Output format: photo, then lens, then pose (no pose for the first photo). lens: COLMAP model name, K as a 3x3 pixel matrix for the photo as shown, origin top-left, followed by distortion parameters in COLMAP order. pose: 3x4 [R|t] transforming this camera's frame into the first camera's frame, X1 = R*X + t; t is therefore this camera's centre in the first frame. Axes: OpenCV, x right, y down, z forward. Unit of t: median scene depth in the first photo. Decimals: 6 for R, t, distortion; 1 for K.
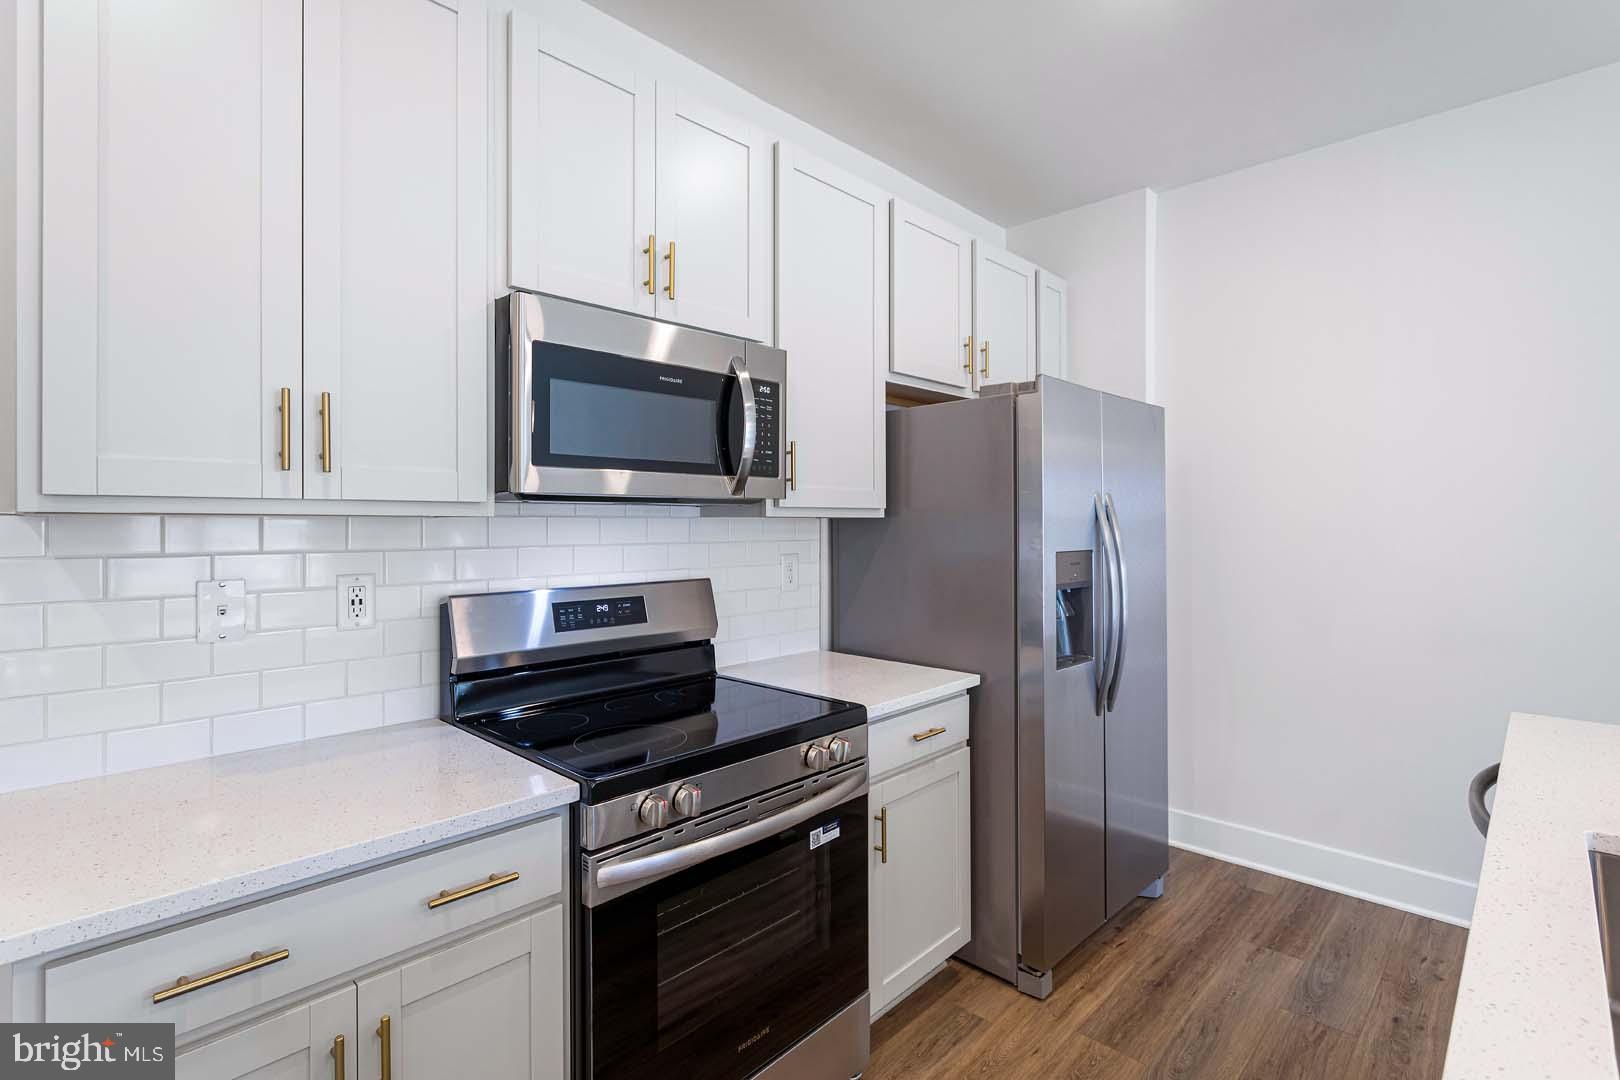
lens RADIAL K [[779.4, 0, 808.5], [0, 779.4, 516.3], [0, 0, 1]] dist [-0.003244, -0.000117]
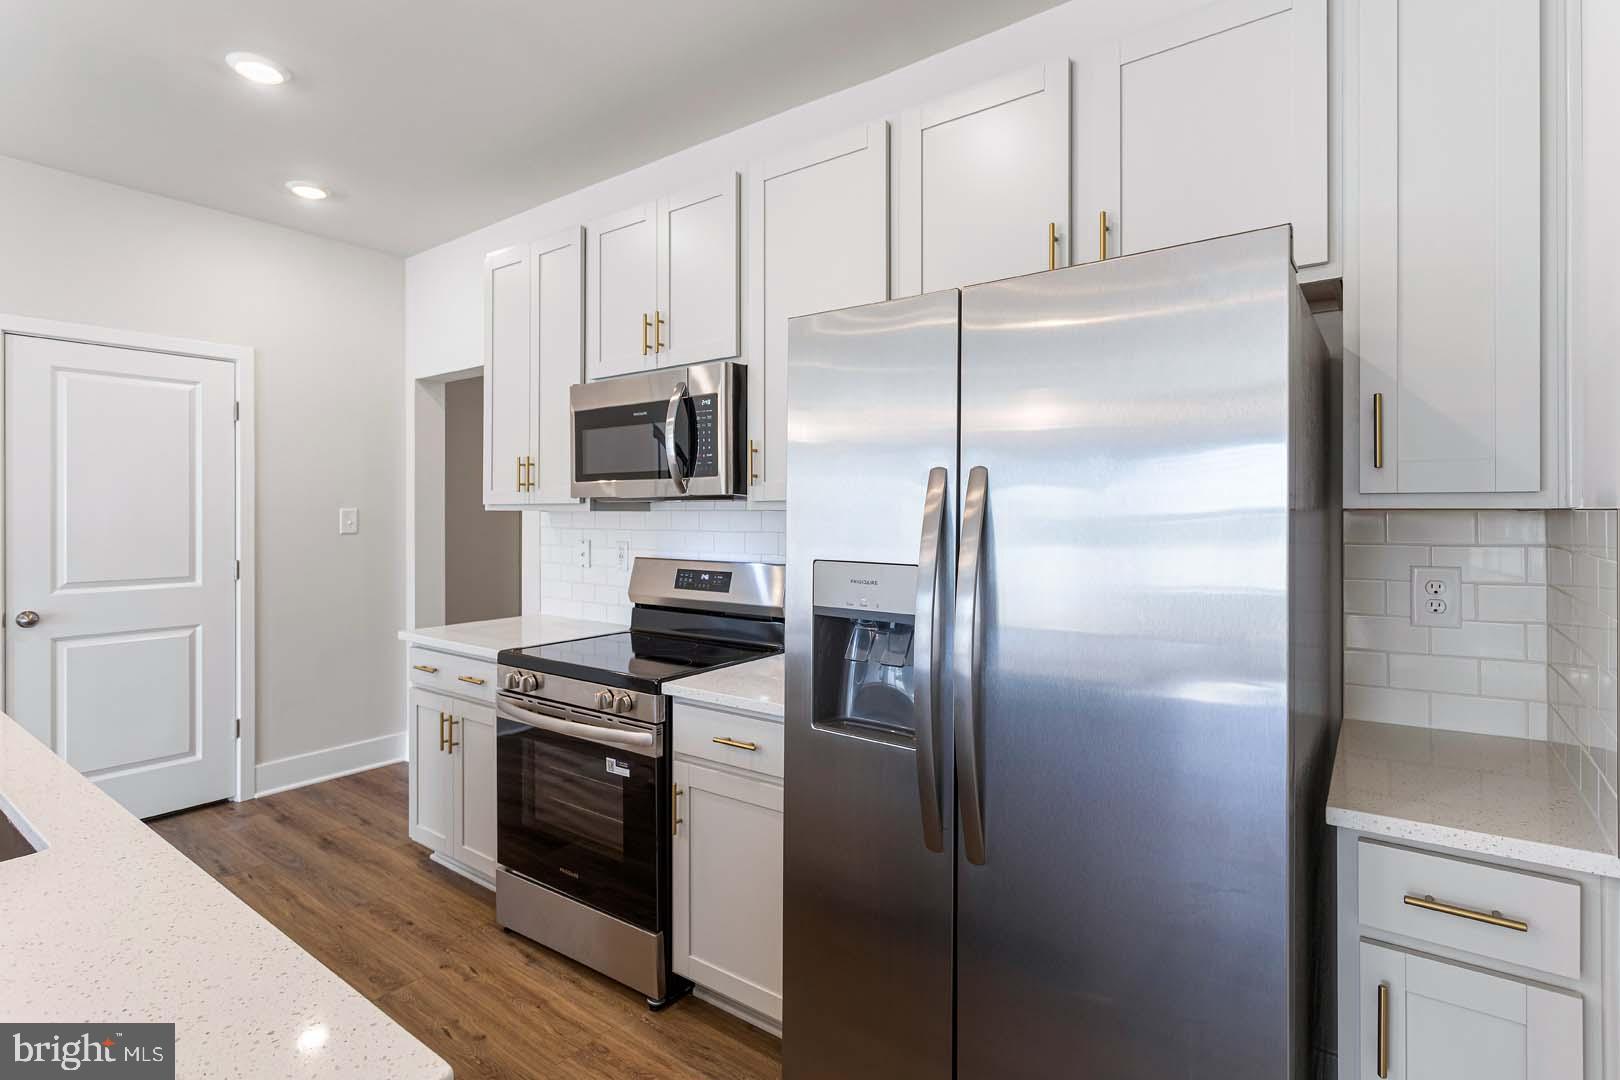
lens RADIAL K [[779.4, 0, 808.5], [0, 779.4, 516.3], [0, 0, 1]] dist [-0.003244, -0.000117]
pose [[0.114181, 0.004128, -0.993451, 1.105229], [0.006778, 0.999965, 0.004934, 0.004397], [0.993437, -0.007297, 0.114149, 1.000240]]
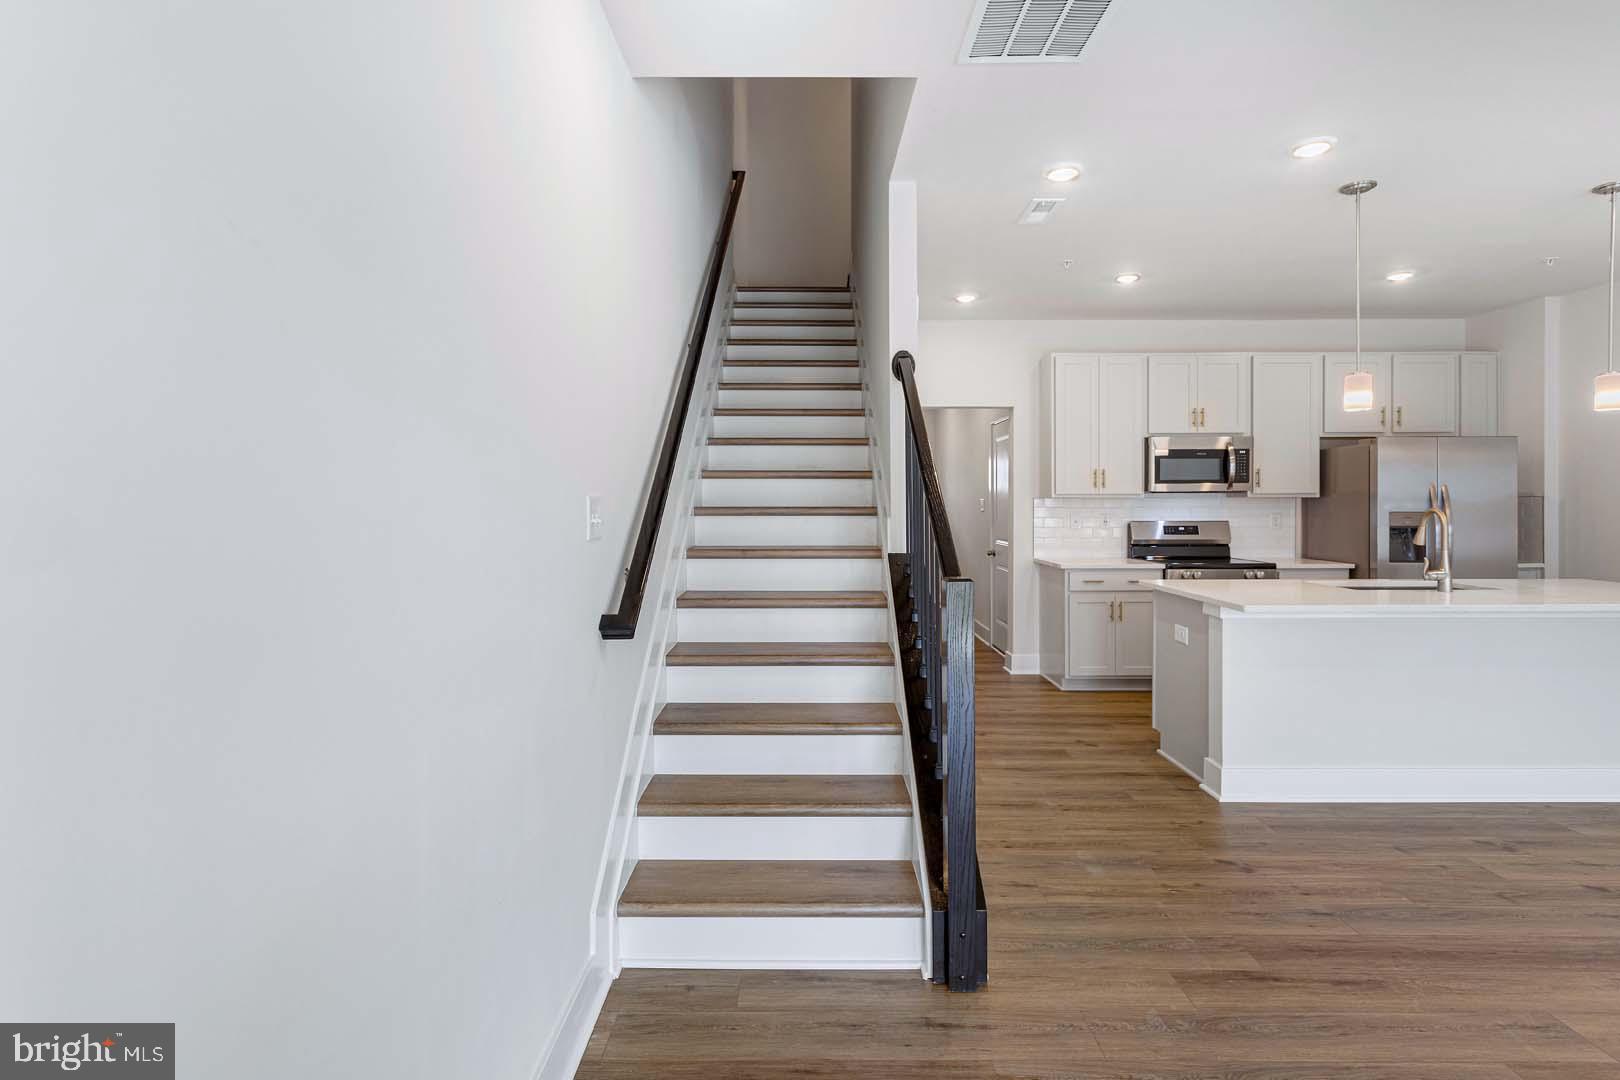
lens RADIAL K [[779.4, 0, 808.5], [0, 779.4, 516.3], [0, 0, 1]] dist [-0.003244, -0.000117]
pose [[0.695012, 0.004338, -0.718985, 0.860254], [0.006505, 0.999903, 0.012320, 0.024513], [0.718968, -0.013239, 0.694917, -2.038007]]
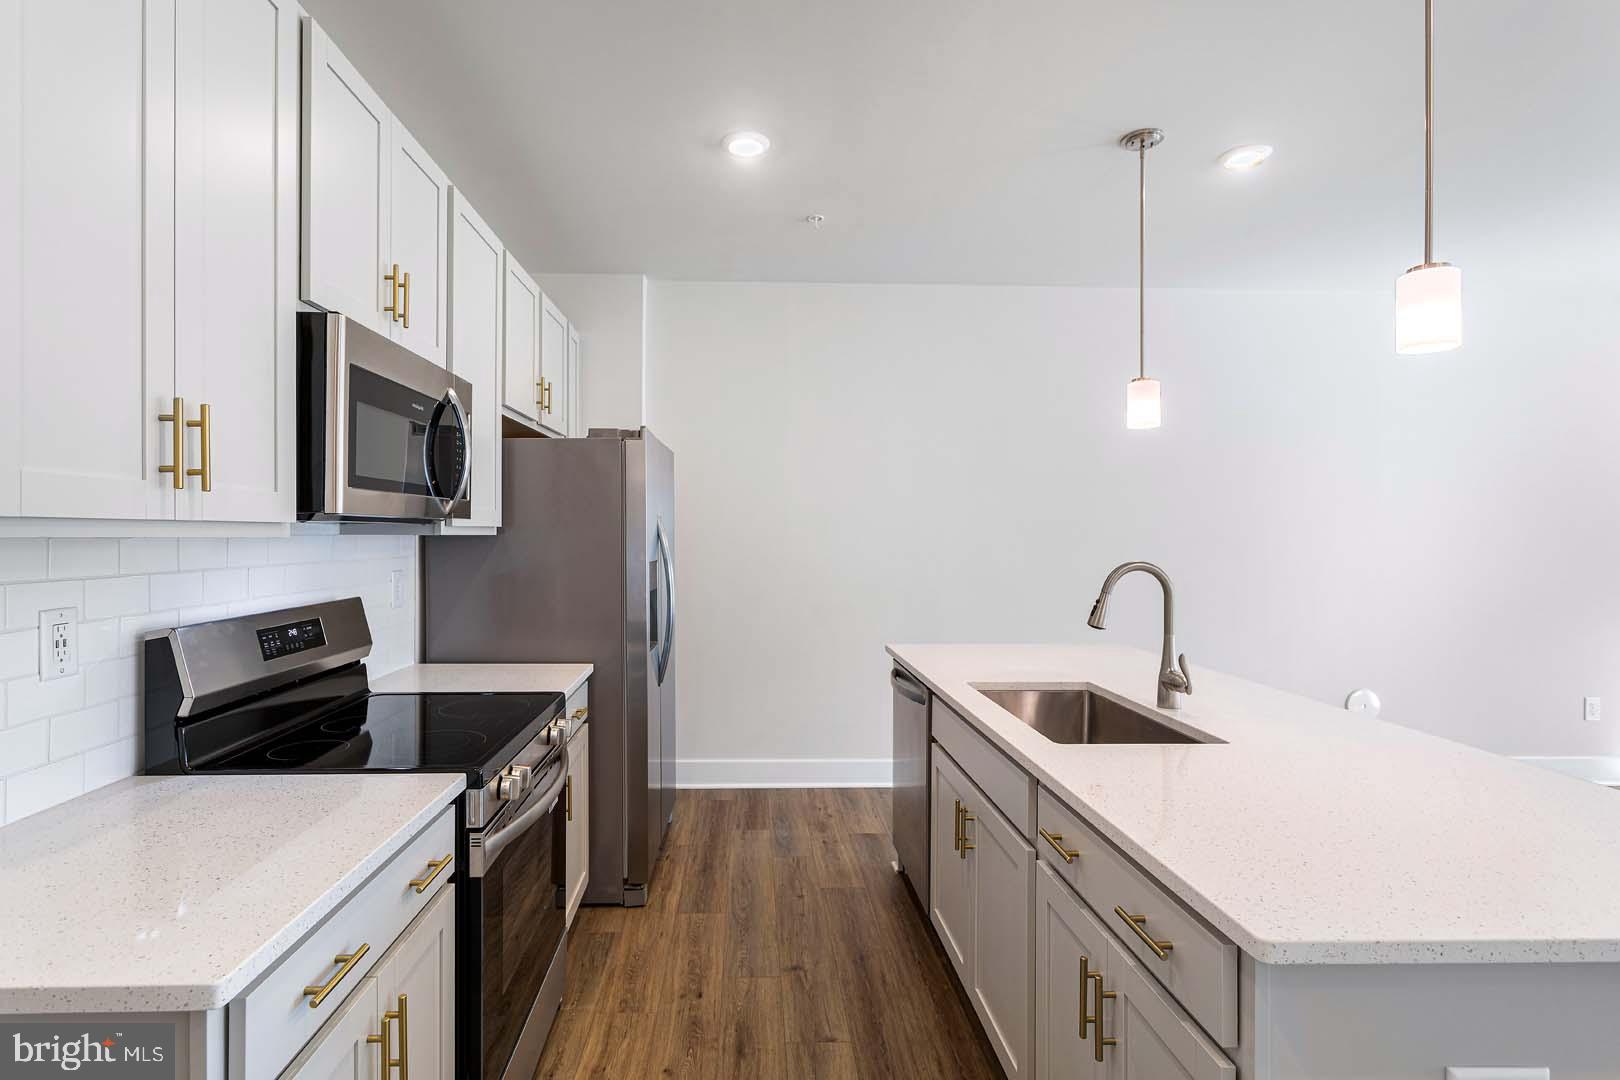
lens RADIAL K [[779.4, 0, 808.5], [0, 779.4, 516.3], [0, 0, 1]] dist [-0.003244, -0.000117]
pose [[0.673024, 0.018997, 0.739377, -0.529896], [-0.008052, 0.999799, -0.018359, -0.010481], [-0.739577, 0.006403, 0.673042, -0.093414]]
